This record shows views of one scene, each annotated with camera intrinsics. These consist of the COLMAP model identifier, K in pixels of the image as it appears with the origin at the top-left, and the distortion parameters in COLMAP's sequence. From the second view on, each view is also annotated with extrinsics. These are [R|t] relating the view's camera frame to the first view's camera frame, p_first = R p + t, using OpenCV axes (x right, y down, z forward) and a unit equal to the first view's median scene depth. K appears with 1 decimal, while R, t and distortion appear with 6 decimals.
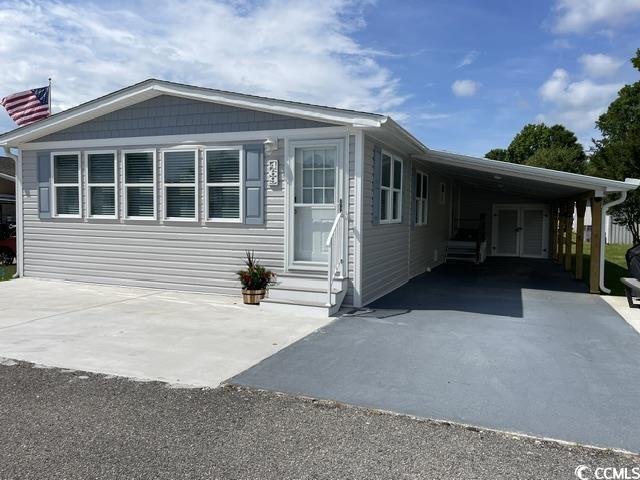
lens RADIAL K [[468.1, 0, 321.7], [0, 468.1, 242.7], [0, 0, 1]] dist [0.024393, -0.011357]
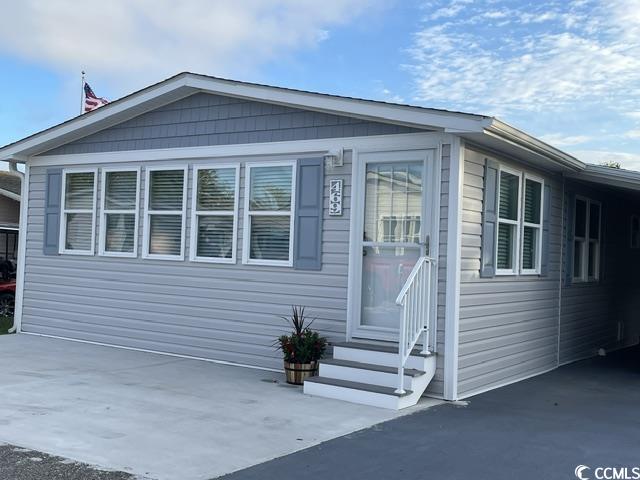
lens RADIAL K [[716.4, 0, 319.6], [0, 716.4, 237.1], [0, 0, 1]] dist [0.065594, 0.000000]
pose [[0.974873, 0.020719, -0.221798, 0.112273], [-0.041018, 0.995336, -0.087310, 0.005587], [0.218955, 0.094214, 0.971176, -0.047409]]
